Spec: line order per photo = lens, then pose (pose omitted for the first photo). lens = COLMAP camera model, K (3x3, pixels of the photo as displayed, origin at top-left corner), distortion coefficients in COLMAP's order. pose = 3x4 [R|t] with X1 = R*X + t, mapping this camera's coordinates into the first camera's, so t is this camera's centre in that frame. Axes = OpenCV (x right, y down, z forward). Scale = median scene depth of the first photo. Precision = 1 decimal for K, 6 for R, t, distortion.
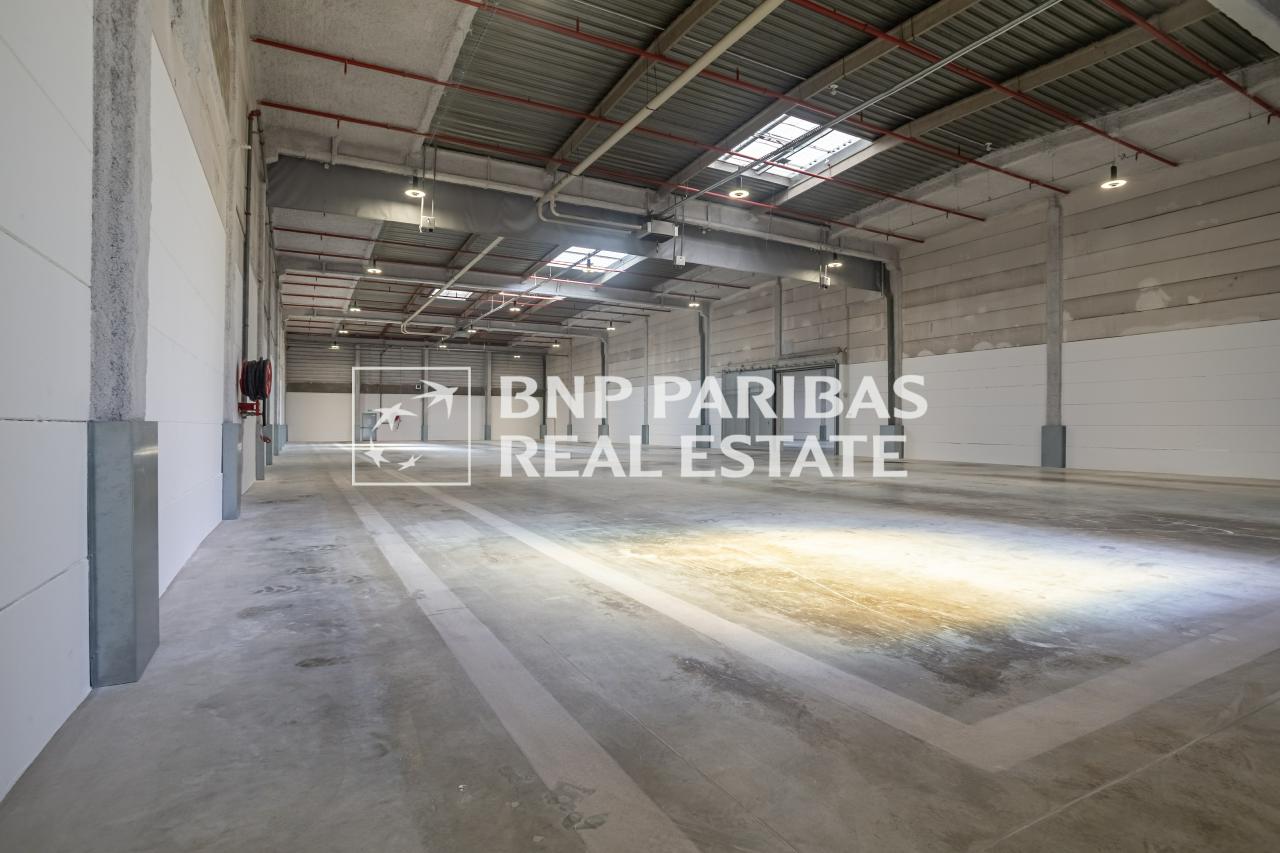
lens RADIAL K [[646.3, 0, 640.0], [0, 646.3, 426.5], [0, 0, 1]] dist [-0.045333, 0.001060]
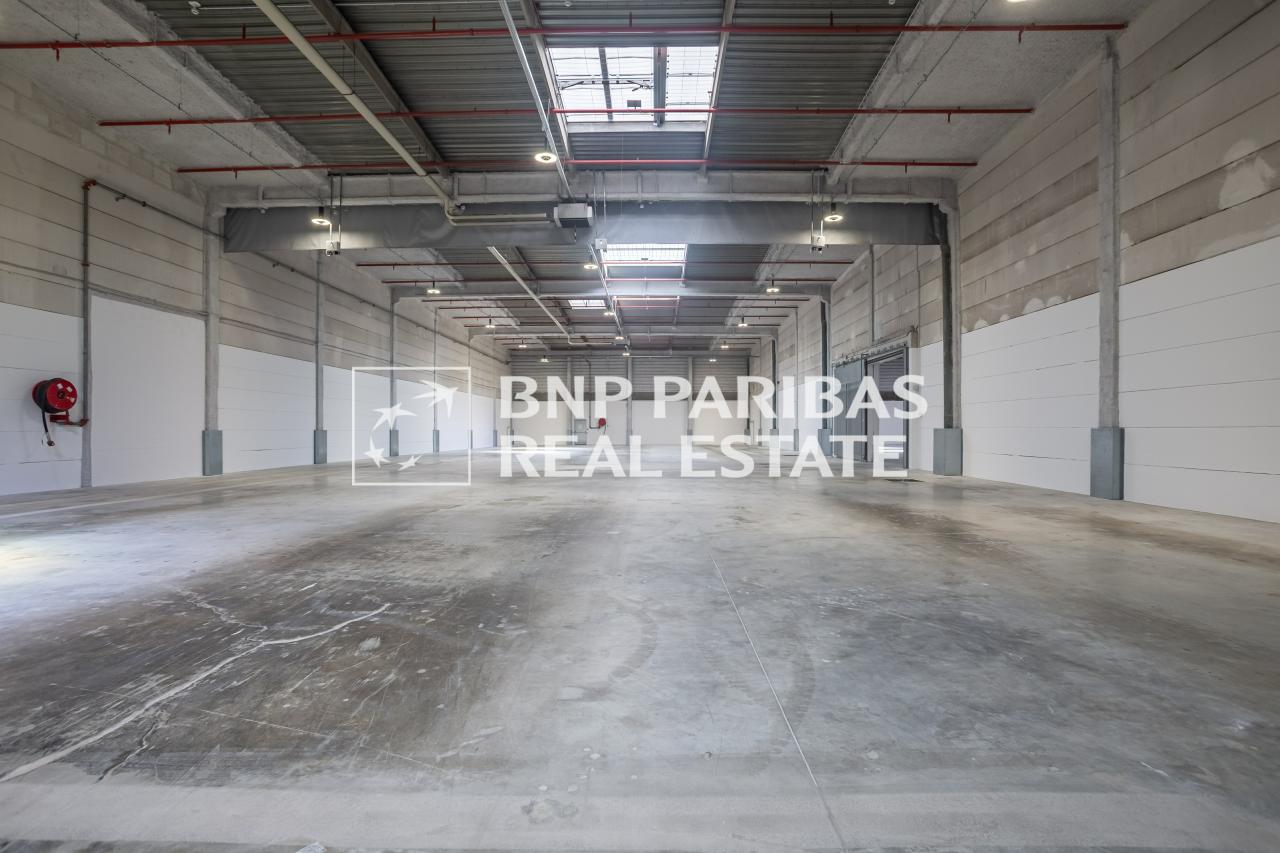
lens RADIAL K [[629.5, 0, 641.4], [0, 629.5, 433.7], [0, 0, 1]] dist [-0.048999, 0.013065]
pose [[0.866568, 0.002071, -0.499055, 0.493324], [0.000993, 0.999982, 0.005874, -0.000383], [0.499059, -0.005586, 0.866550, 0.251070]]
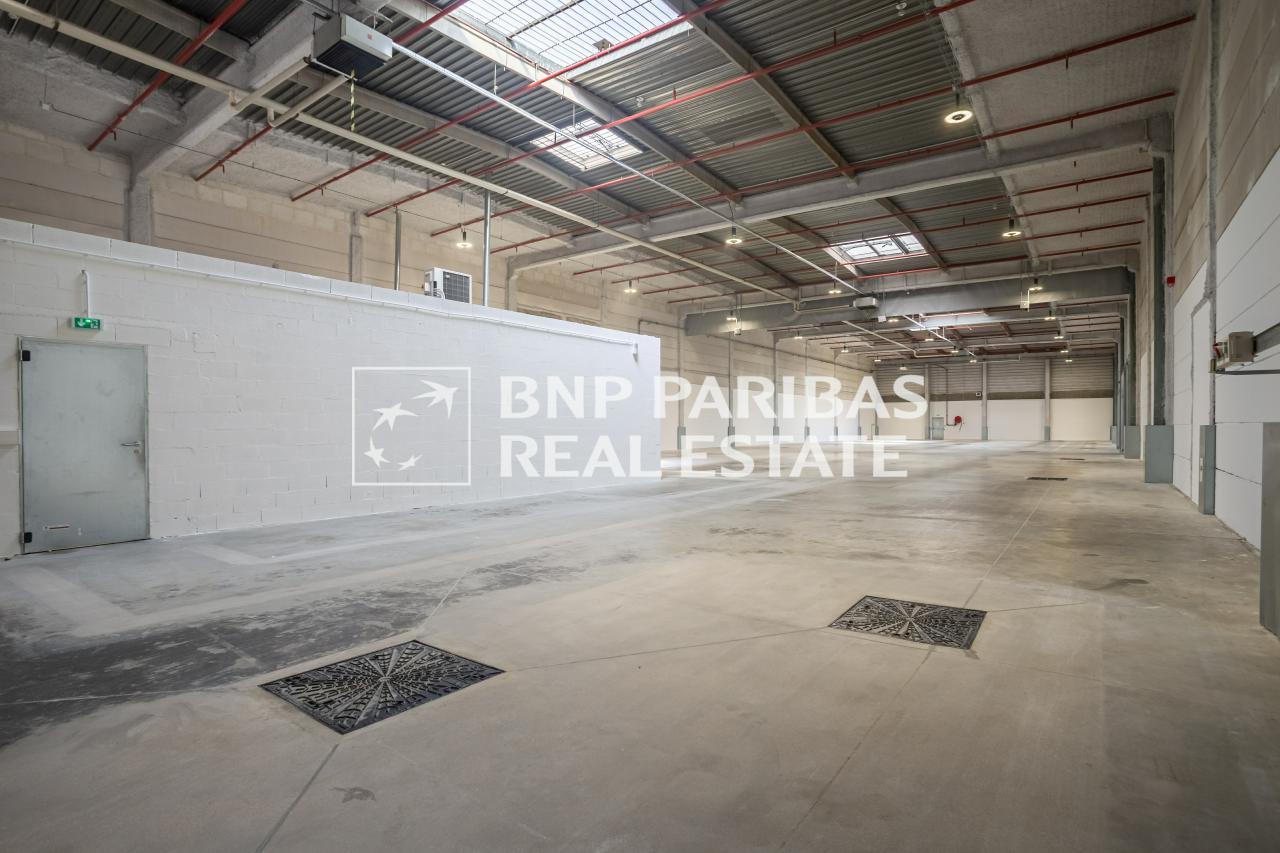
lens RADIAL K [[629.5, 0, 641.4], [0, 629.5, 433.7], [0, 0, 1]] dist [-0.048999, 0.013065]
pose [[0.421149, 0.008504, -0.906952, 1.045496], [0.000269, 0.999955, 0.009501, -0.001144], [0.906991, -0.004245, 0.421128, -0.114584]]
